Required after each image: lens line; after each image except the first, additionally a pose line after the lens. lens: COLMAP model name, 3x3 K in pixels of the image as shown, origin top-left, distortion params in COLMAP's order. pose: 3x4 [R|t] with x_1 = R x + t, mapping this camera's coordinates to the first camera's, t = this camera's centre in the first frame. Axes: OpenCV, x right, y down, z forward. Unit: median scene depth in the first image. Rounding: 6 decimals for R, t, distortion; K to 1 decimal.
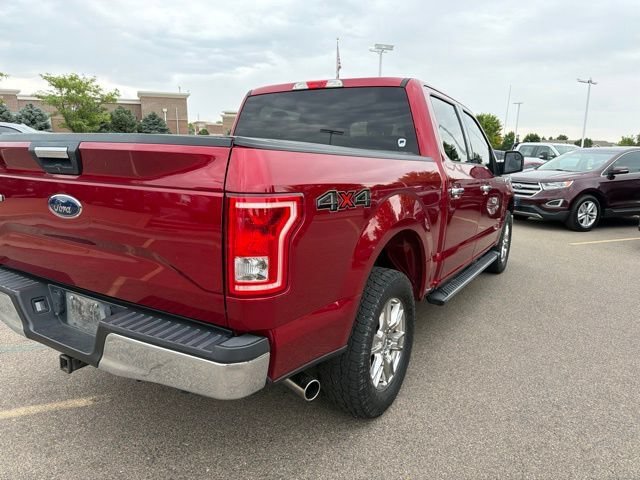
lens RADIAL K [[453.7, 0, 320.0], [0, 453.7, 240.0], [0, 0, 1]] dist [0.027209, -0.031910]
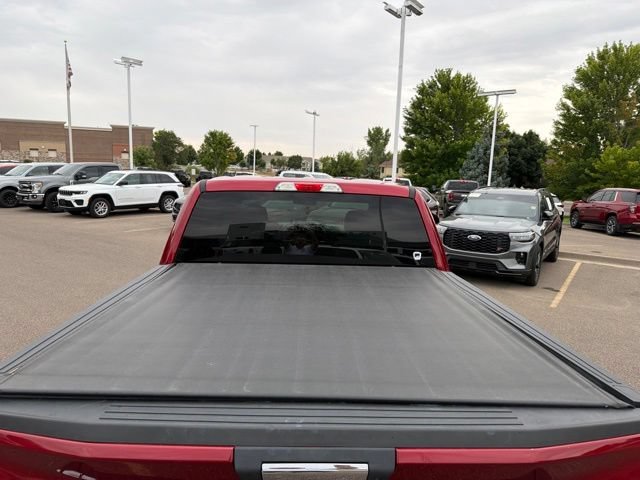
lens RADIAL K [[453.7, 0, 320.0], [0, 453.7, 240.0], [0, 0, 1]] dist [0.027209, -0.031910]
pose [[0.835261, -0.076842, 0.544458, -0.443393], [0.088167, 0.996091, 0.005324, -0.240882], [-0.542739, 0.043556, 0.838771, 0.280843]]
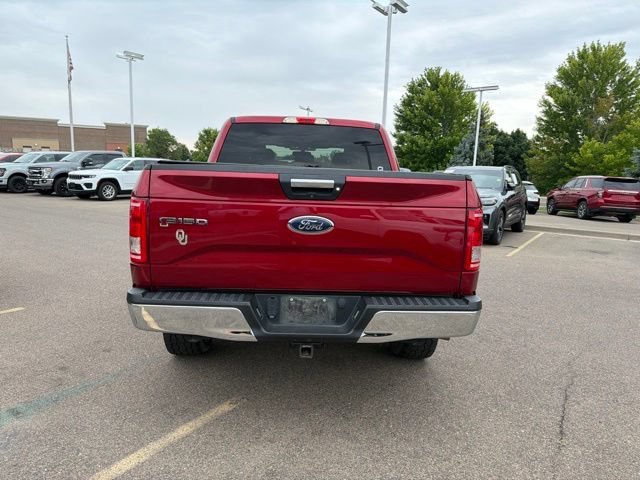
lens RADIAL K [[458.3, 0, 320.6], [0, 458.3, 246.5], [0, 0, 1]] dist [0.030248, -0.033982]
pose [[0.826277, -0.078383, 0.557783, -0.677461], [0.086130, 0.996207, 0.012403, -0.014115], [-0.556639, 0.037794, 0.829894, -0.038598]]
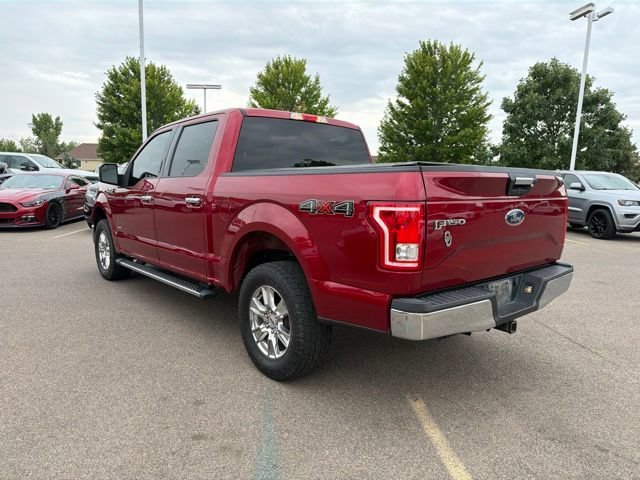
lens RADIAL K [[458.3, 0, 320.6], [0, 458.3, 246.5], [0, 0, 1]] dist [0.030248, -0.033982]
pose [[0.295660, -0.152509, 0.943041, -1.169058], [0.160678, 0.981049, 0.108280, -0.130936], [-0.941683, 0.119512, 0.314562, 0.613352]]
